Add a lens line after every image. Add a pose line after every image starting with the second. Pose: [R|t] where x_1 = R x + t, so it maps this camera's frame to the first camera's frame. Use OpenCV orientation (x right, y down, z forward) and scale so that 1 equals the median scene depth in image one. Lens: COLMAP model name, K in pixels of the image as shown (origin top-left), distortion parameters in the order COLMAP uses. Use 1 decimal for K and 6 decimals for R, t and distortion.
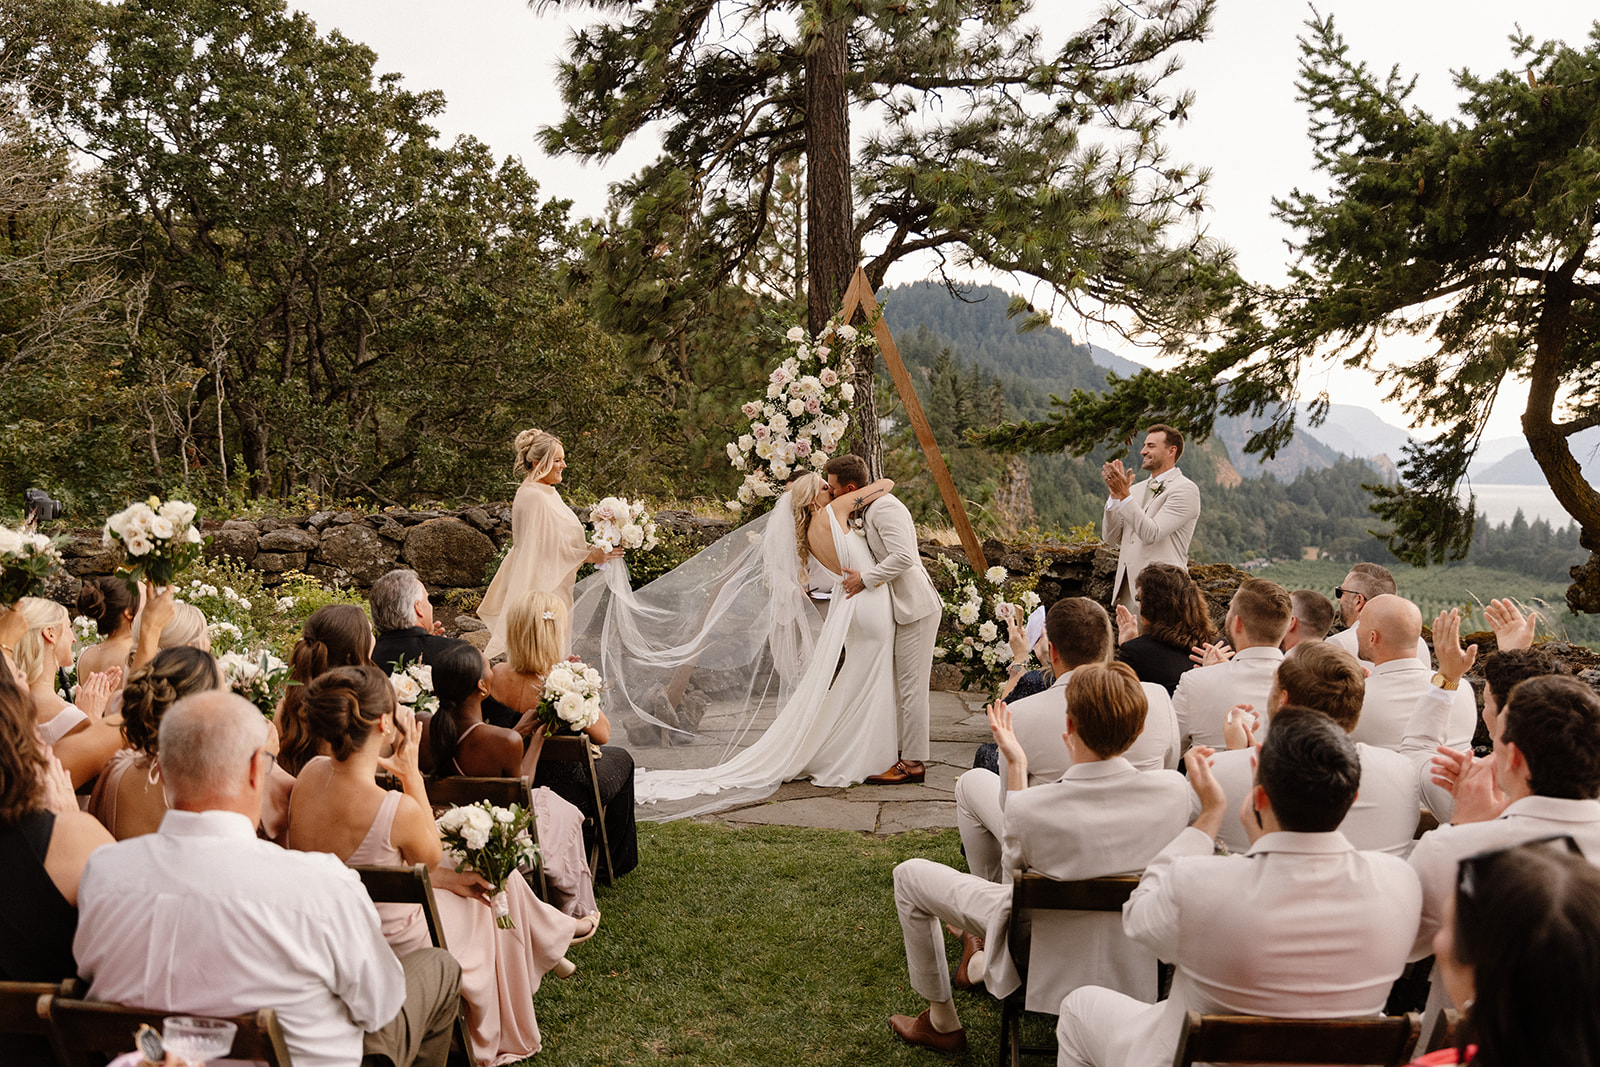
lens RADIAL K [[1482.8, 0, 798.5], [0, 1482.8, 517.2], [0, 0, 1]] dist [0.000309, 0.002196]
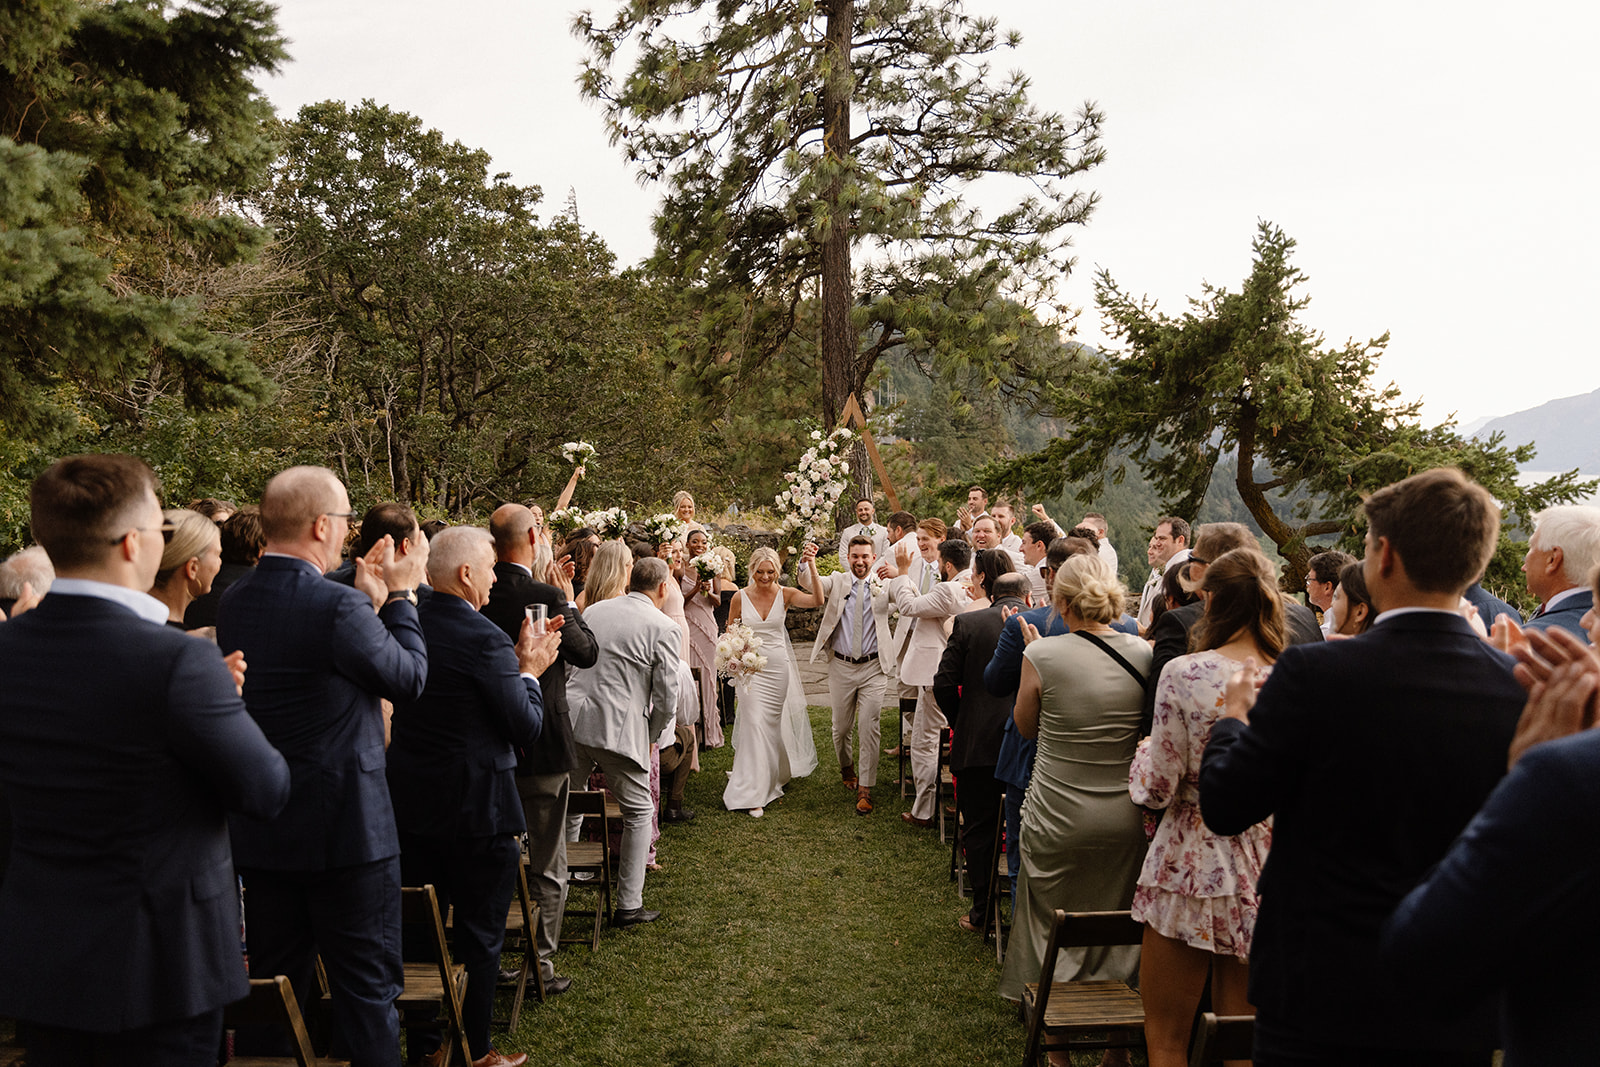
lens RADIAL K [[1437.5, 0, 800.0], [0, 1437.5, 533.5], [0, 0, 1]] dist [0.003232, -0.005636]
pose [[0.999927, 0.001832, -0.011908, 0.000200], [-0.001494, 0.999597, 0.028332, -0.033124], [0.011955, -0.028312, 0.999528, -0.424368]]
